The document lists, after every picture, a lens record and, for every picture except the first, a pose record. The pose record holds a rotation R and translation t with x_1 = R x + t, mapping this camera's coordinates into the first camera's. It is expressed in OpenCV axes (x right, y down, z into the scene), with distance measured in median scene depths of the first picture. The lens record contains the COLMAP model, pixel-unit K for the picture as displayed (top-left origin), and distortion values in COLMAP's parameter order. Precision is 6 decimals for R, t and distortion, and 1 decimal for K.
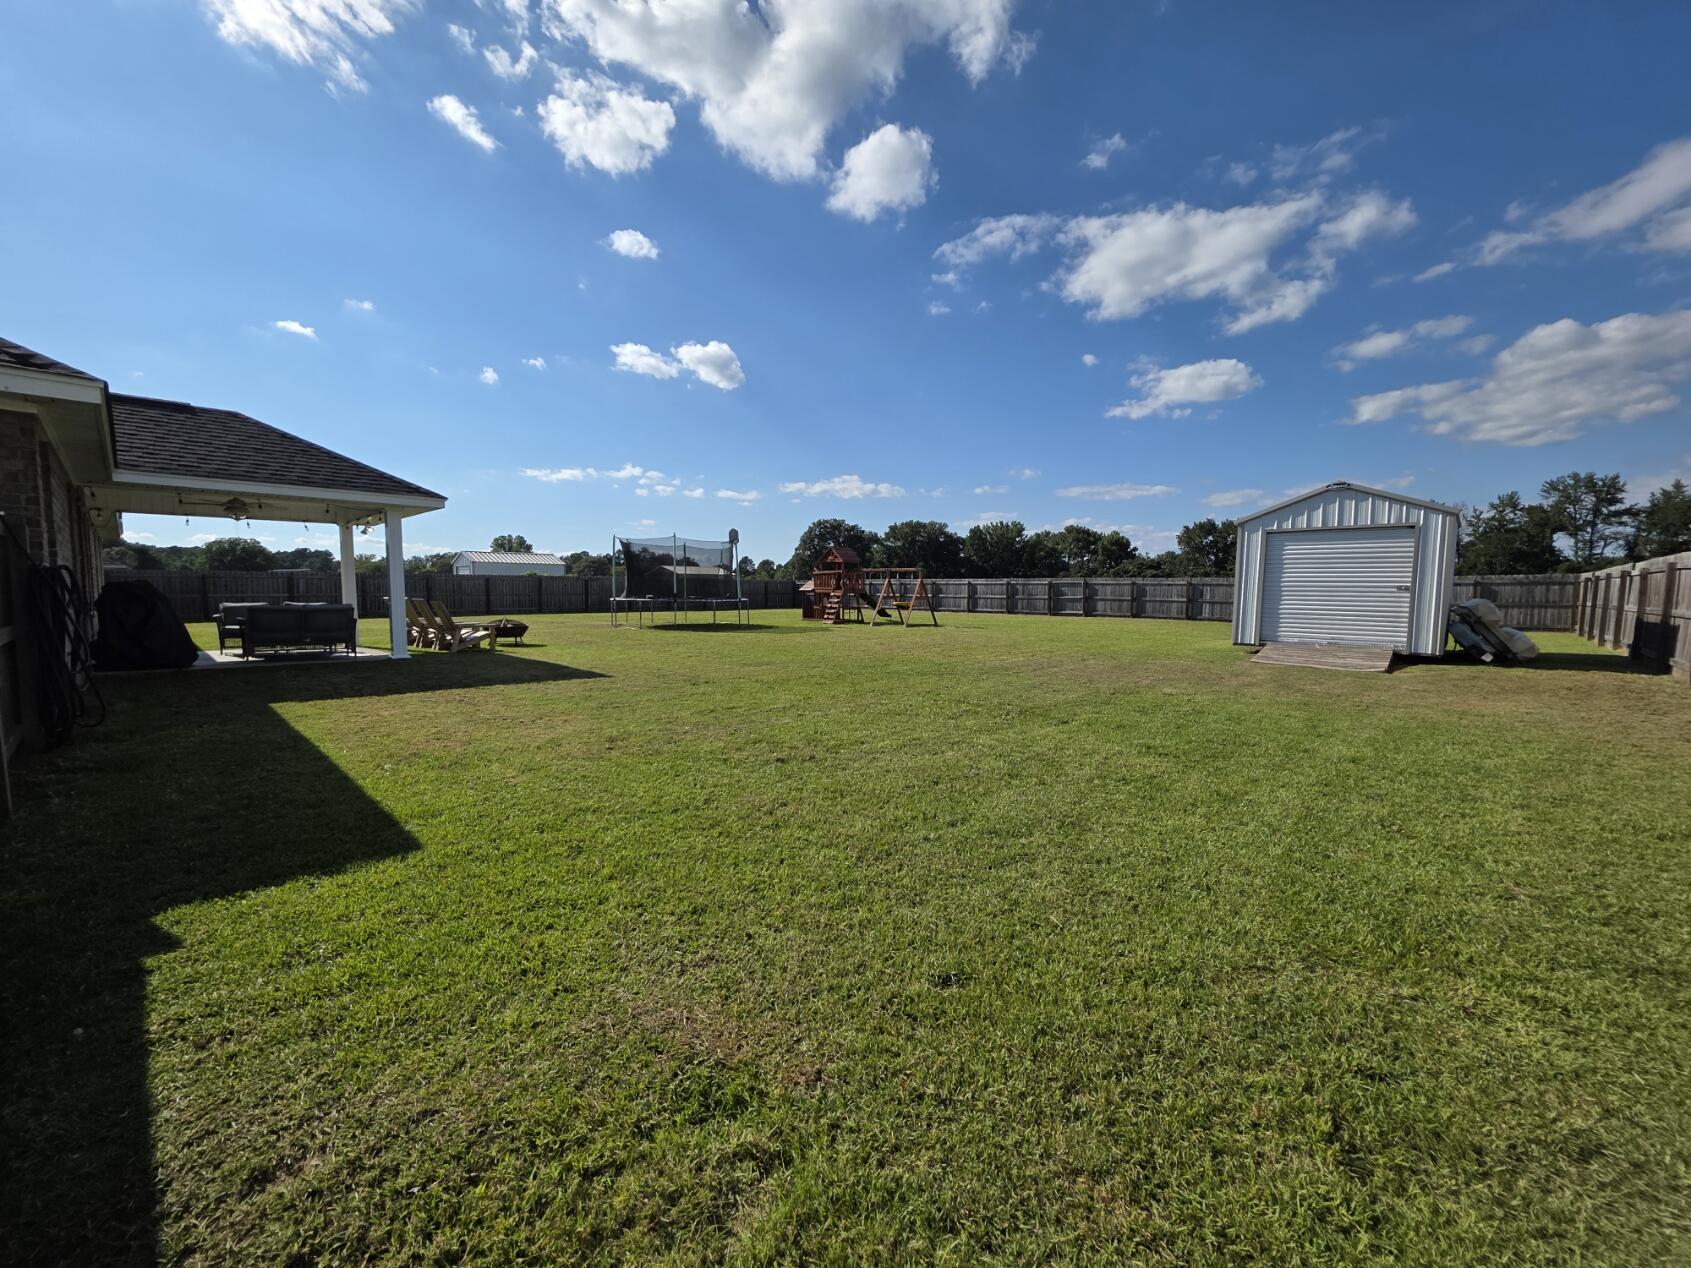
lens RADIAL K [[670.4, 0, 833.1], [0, 670.4, 637.3], [0, 0, 1]] dist [-0.003608, -0.000096]
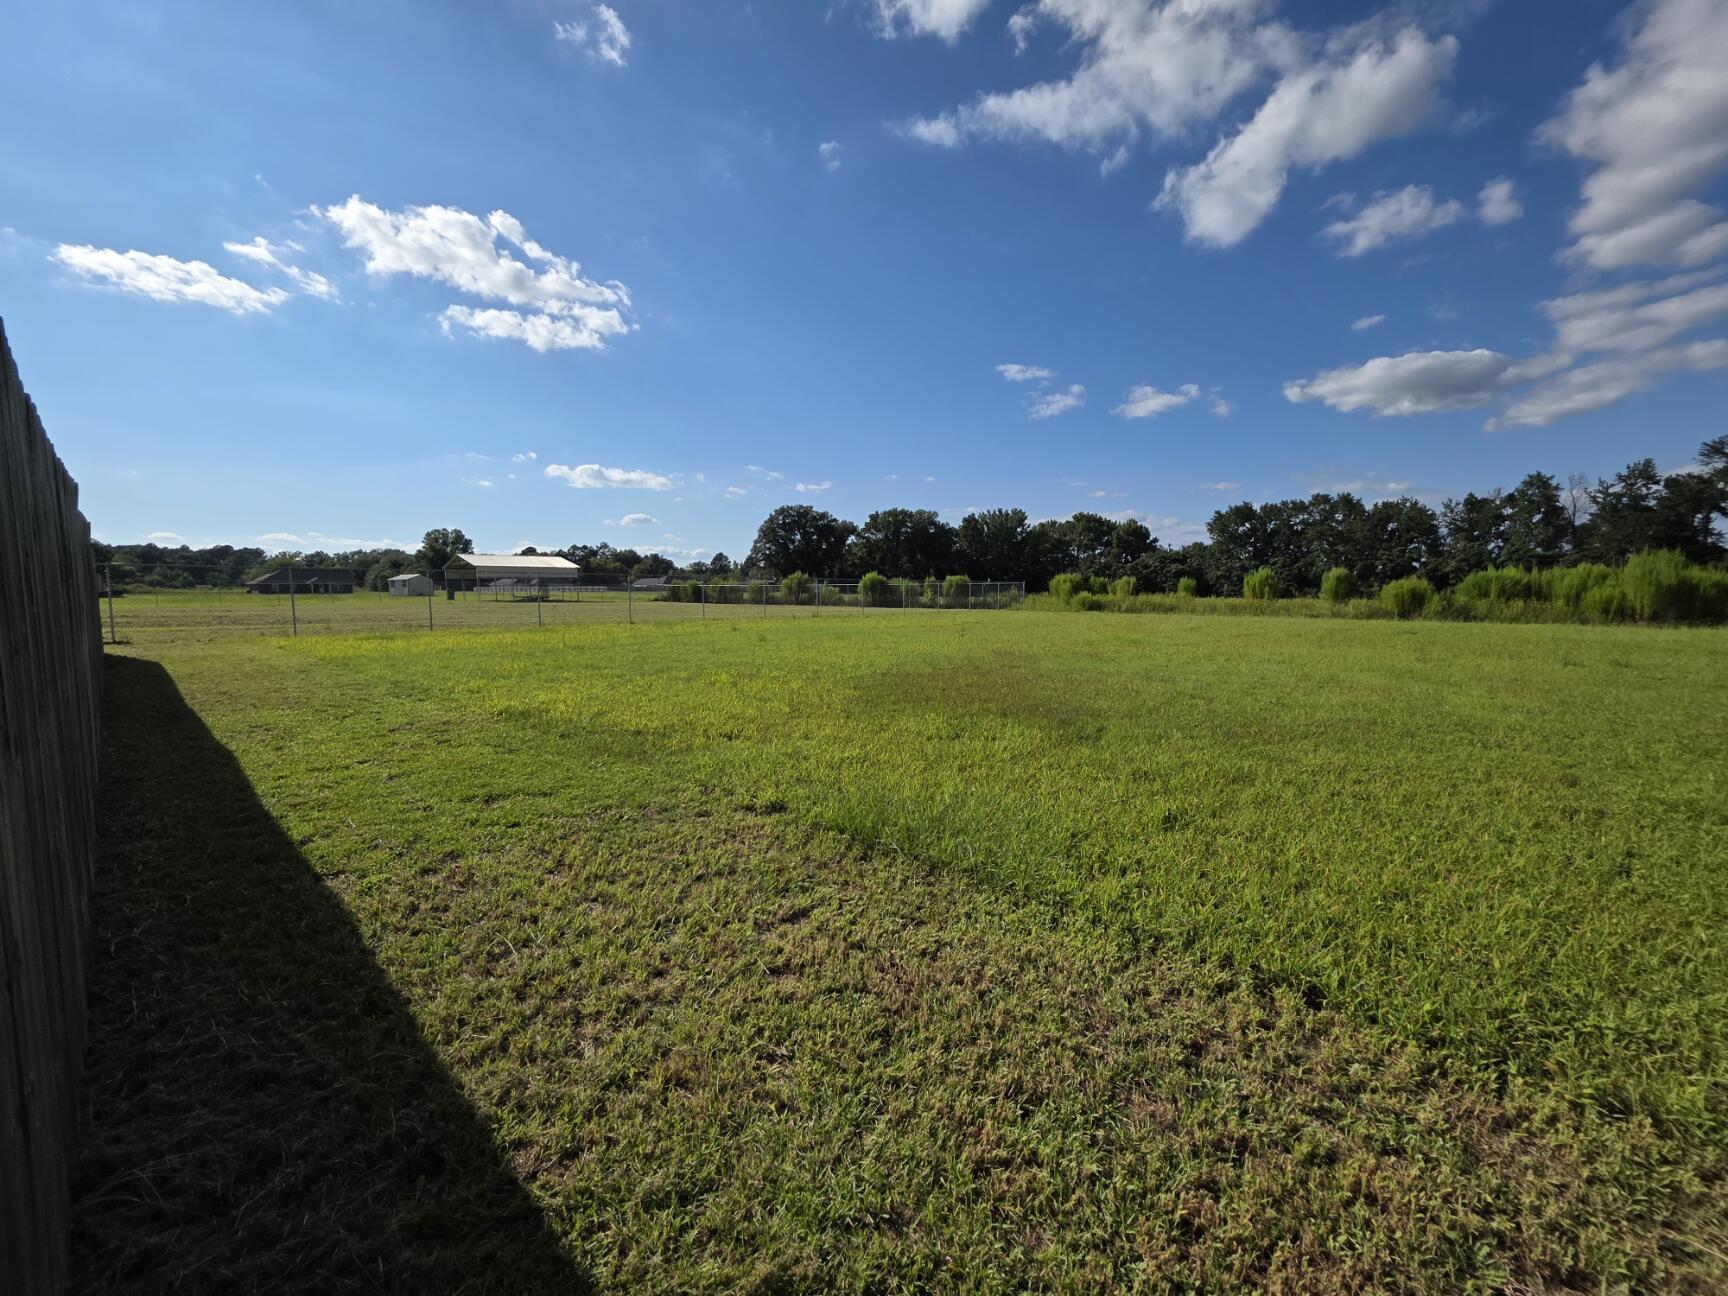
lens RADIAL K [[685.0, 0, 860.5], [0, 685.0, 649.6], [0, 0, 1]] dist [-0.003608, -0.000096]
pose [[0.999498, -0.008436, 0.030532, 0.048775], [0.007889, 0.999807, 0.018010, -0.011335], [-0.030678, -0.017760, 0.999372, 0.138757]]
